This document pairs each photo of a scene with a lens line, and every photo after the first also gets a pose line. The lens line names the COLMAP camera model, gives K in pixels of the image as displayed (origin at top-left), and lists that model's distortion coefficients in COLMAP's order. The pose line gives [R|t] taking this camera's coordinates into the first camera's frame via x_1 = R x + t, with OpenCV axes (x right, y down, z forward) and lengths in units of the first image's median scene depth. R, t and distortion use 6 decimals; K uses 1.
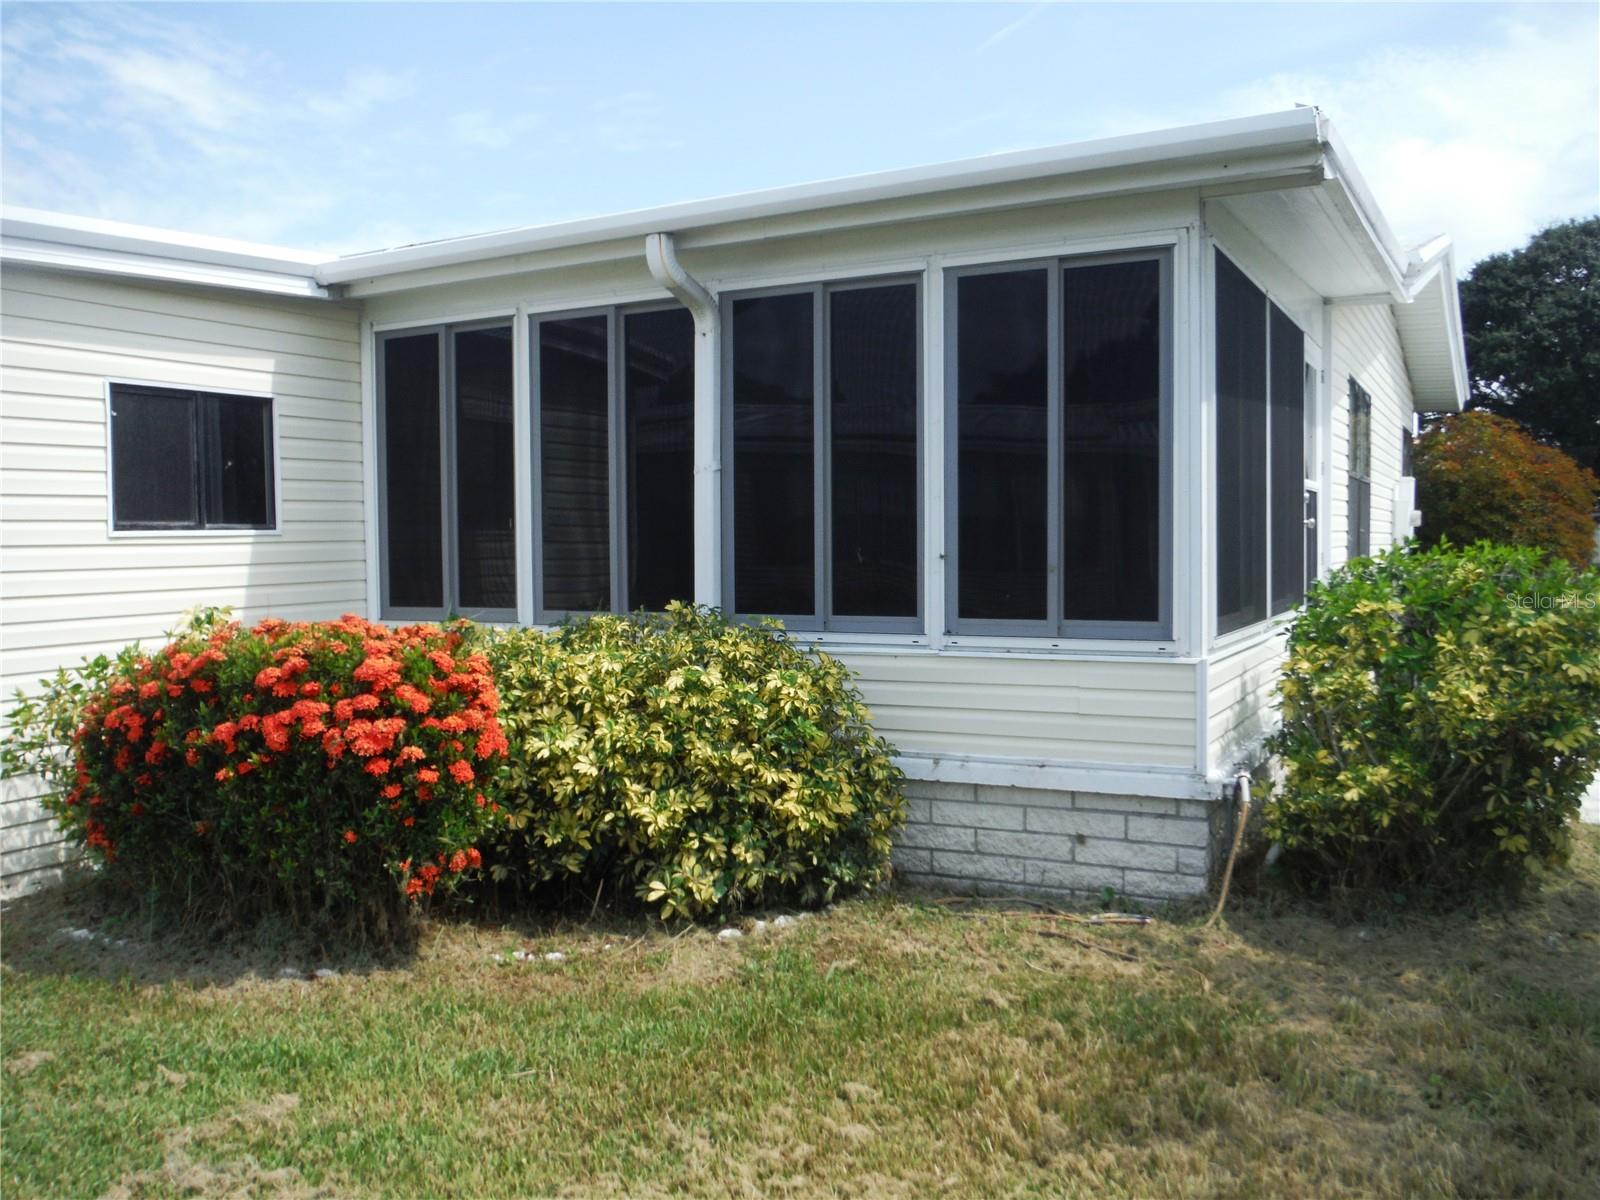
lens RADIAL K [[1346.9, 0, 751.0], [0, 1346.9, 605.6], [0, 0, 1]] dist [-0.075800, 0.008450]
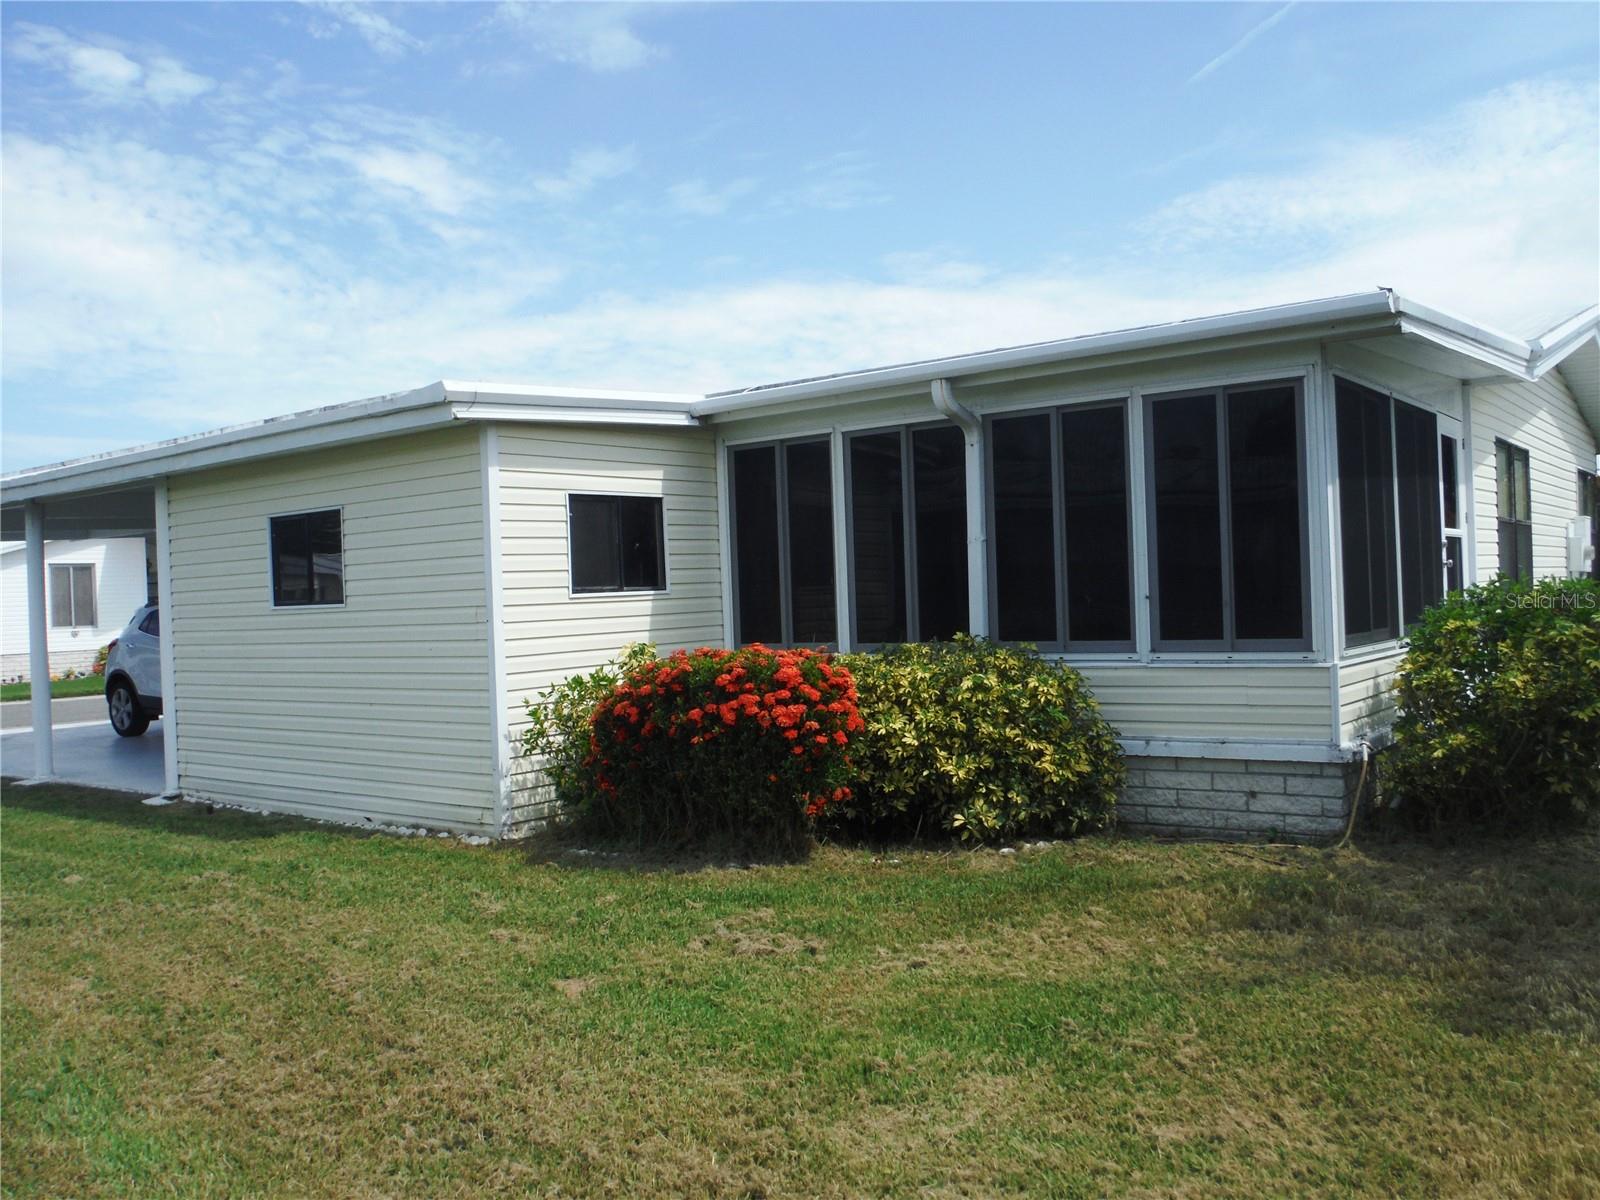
lens RADIAL K [[1346.9, 0, 751.0], [0, 1346.9, 605.6], [0, 0, 1]] dist [-0.075800, 0.008450]
pose [[0.986371, -0.024357, -0.162726, -0.045365], [0.018169, 0.999058, -0.039403, 0.022546], [0.163533, 0.035909, 0.985884, -0.508464]]
